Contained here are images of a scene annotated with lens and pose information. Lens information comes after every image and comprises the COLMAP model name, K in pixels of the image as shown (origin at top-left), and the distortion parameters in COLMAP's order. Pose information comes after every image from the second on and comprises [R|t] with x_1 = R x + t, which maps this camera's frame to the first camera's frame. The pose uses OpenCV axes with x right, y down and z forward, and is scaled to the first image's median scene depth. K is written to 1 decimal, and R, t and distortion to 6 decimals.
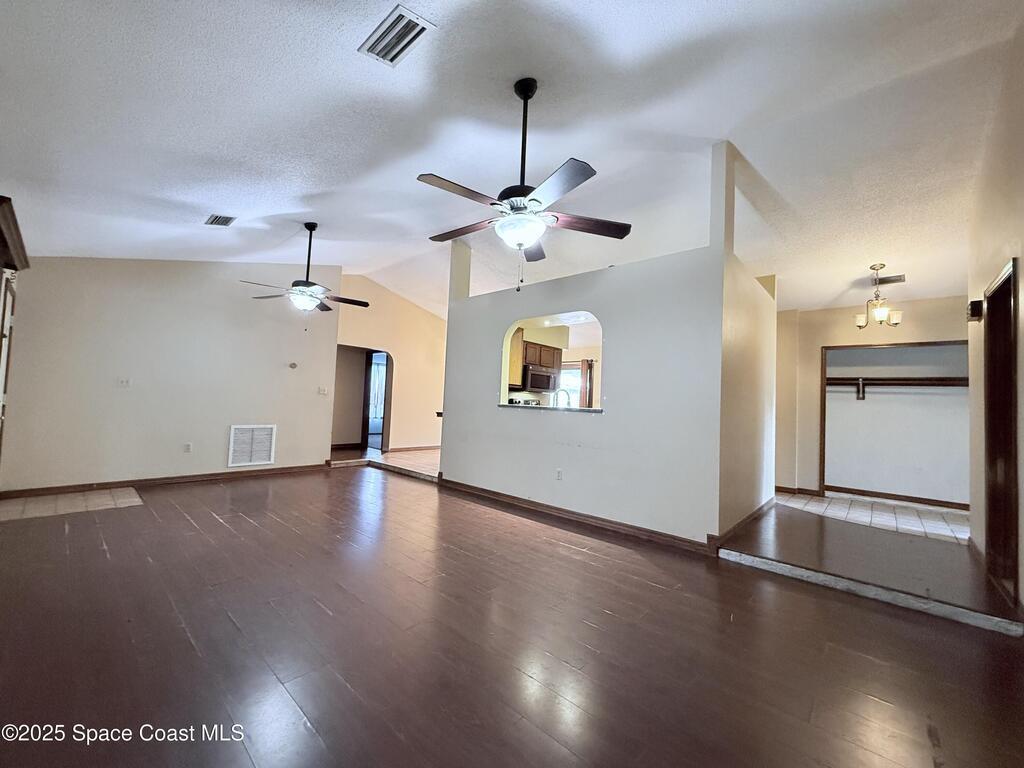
lens RADIAL K [[408.1, 0, 510.8], [0, 408.1, 387.7], [0, 0, 1]] dist [0.000140, -0.000054]
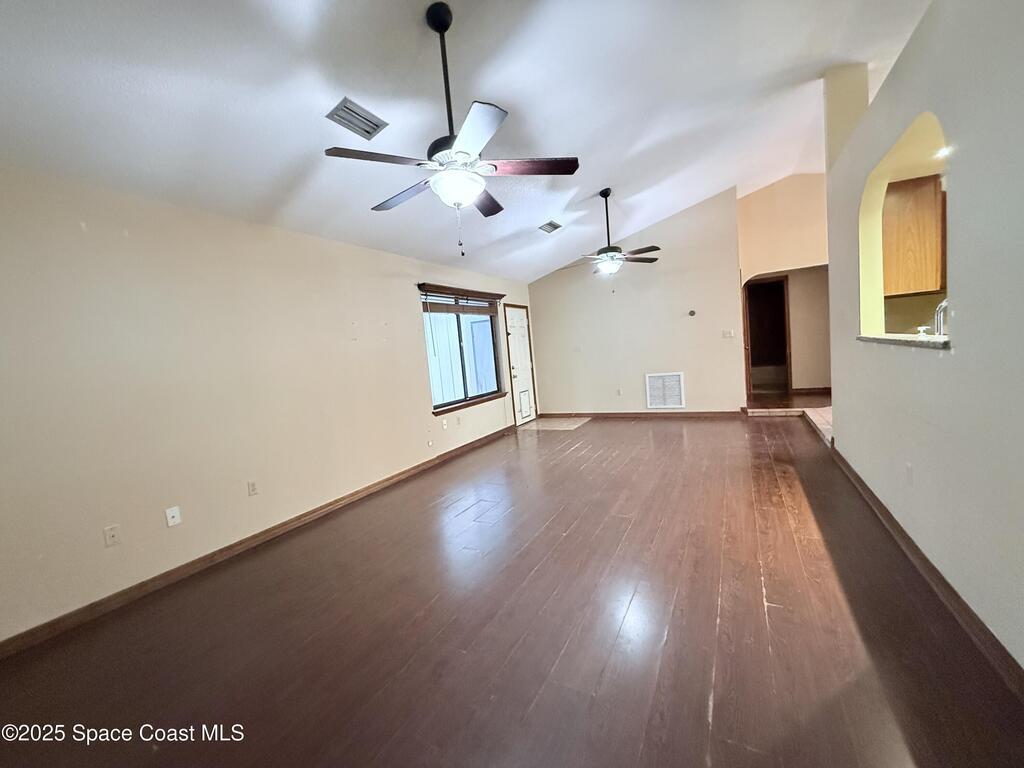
lens RADIAL K [[409.2, 0, 508.1], [0, 409.2, 384.7], [0, 0, 1]] dist [0.001135, -0.000321]
pose [[0.222688, 0.014653, -0.974780, 0.375895], [0.139604, 0.989103, 0.046761, 0.010433], [0.964842, -0.146496, 0.218216, 0.330959]]
